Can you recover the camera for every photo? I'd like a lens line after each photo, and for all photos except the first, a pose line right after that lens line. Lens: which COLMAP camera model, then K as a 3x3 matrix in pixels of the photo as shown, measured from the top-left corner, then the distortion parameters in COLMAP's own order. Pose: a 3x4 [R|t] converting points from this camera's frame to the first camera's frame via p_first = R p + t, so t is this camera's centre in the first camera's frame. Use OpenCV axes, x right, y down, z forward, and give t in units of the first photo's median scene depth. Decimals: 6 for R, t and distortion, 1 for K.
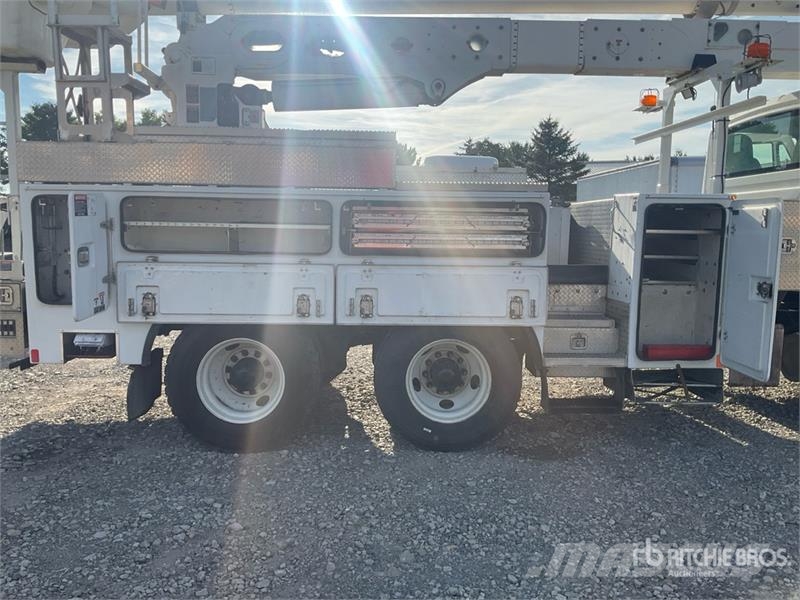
lens RADIAL K [[662.8, 0, 398.0], [0, 662.8, 297.3], [0, 0, 1]] dist [0.104175, -0.223838]
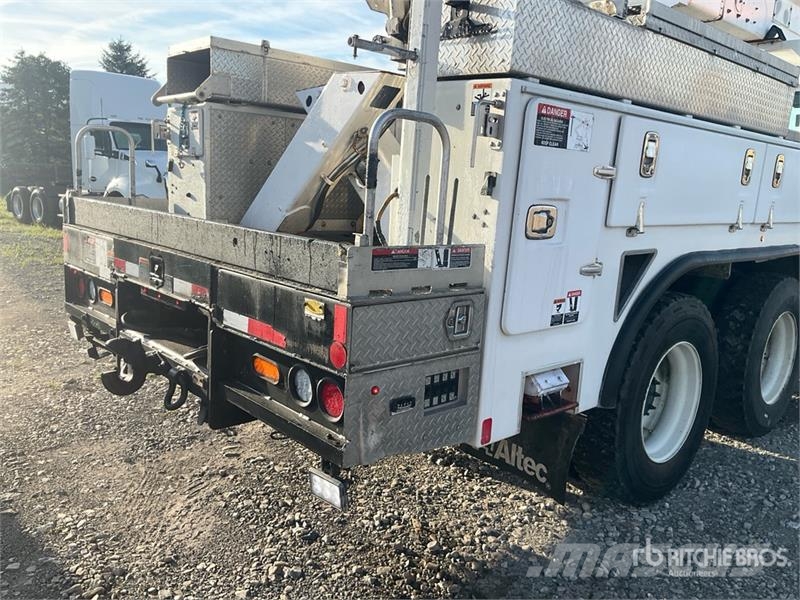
lens RADIAL K [[658.7, 0, 400.0], [0, 658.7, 300.0], [0, 0, 1]] dist [0.111225, -0.207815]
pose [[0.750915, -0.094535, 0.653598, -0.756281], [0.033180, 0.993852, 0.105628, -0.055227], [-0.659565, -0.057631, 0.749435, 0.560775]]
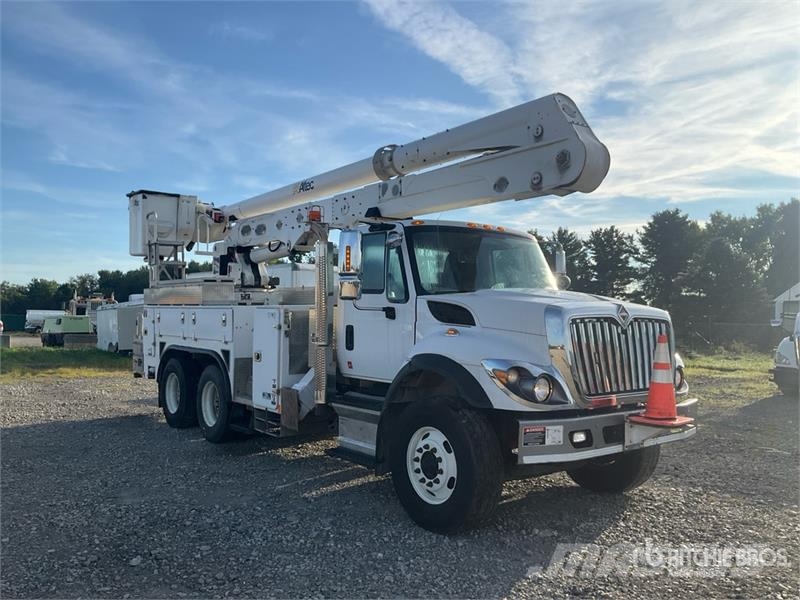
lens RADIAL K [[658.7, 0, 400.0], [0, 658.7, 300.0], [0, 0, 1]] dist [0.111225, -0.207815]
pose [[0.595046, -0.020259, -0.803436, 1.639946], [-0.090158, 0.991690, -0.091779, -0.037236], [0.798618, 0.127049, 0.588275, 0.228143]]
